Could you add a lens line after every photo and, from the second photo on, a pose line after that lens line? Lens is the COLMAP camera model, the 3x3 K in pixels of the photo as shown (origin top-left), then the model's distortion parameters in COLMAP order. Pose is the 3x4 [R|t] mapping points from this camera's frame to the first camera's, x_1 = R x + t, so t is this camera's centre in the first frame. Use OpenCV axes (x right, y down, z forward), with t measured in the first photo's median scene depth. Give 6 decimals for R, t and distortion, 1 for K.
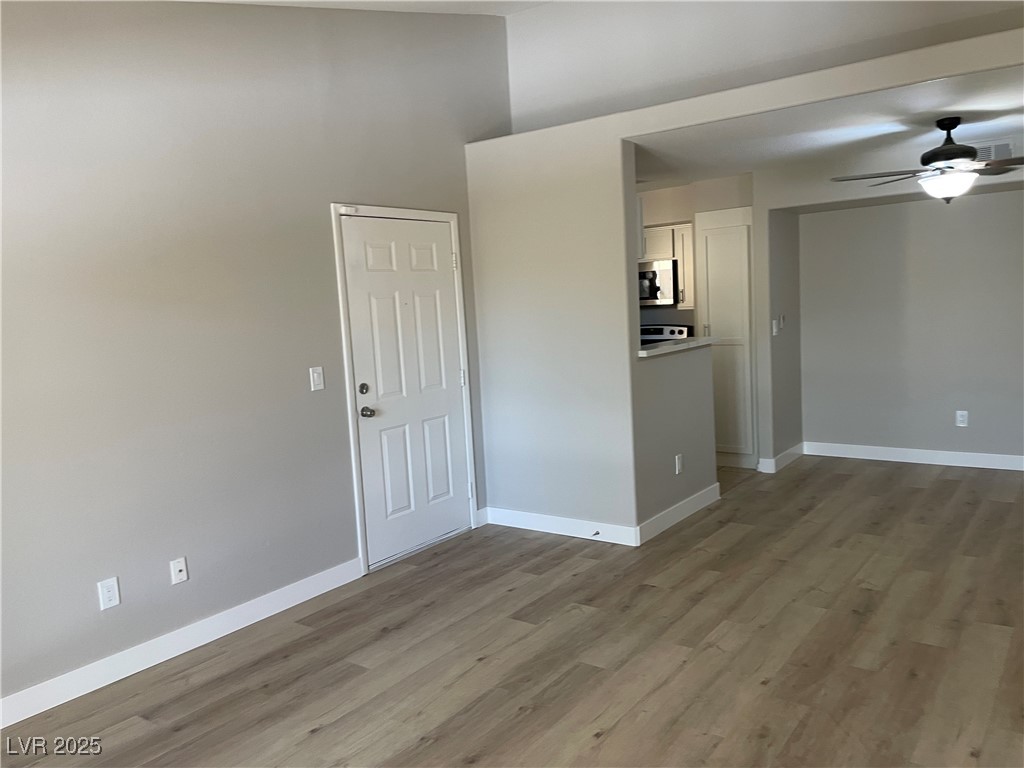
lens RADIAL K [[782.2, 0, 521.9], [0, 782.2, 381.6], [0, 0, 1]] dist [0.086089, -0.116403]
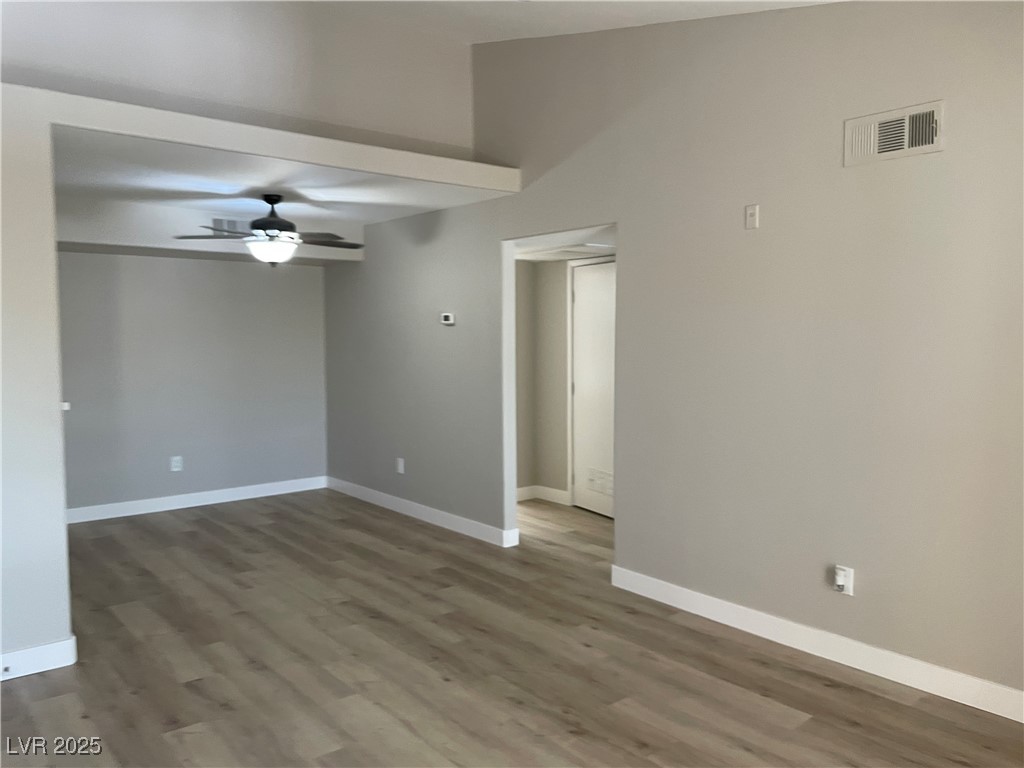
lens RADIAL K [[782.2, 0, 503.9], [0, 782.2, 385.8], [0, 0, 1]] dist [0.086089, -0.116403]
pose [[0.250666, -0.011998, 0.967999, -0.540810], [0.091045, 0.995783, -0.011234, -0.009011], [-0.963783, 0.090947, 0.250701, 0.439898]]
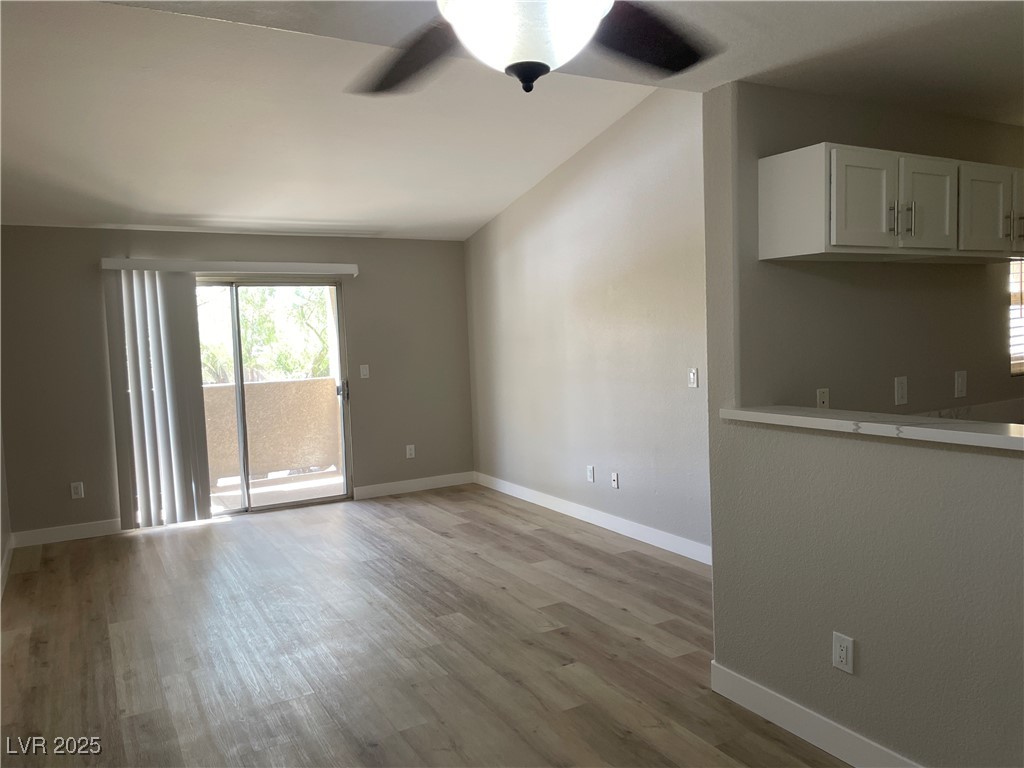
lens RADIAL K [[782.2, 0, 522.7], [0, 782.2, 373.0], [0, 0, 1]] dist [0.086089, -0.116403]
pose [[-0.403897, 0.125019, -0.906221, 0.900794], [-0.035136, 0.987767, 0.151928, -0.179359], [0.914129, 0.093205, -0.394564, 1.232193]]
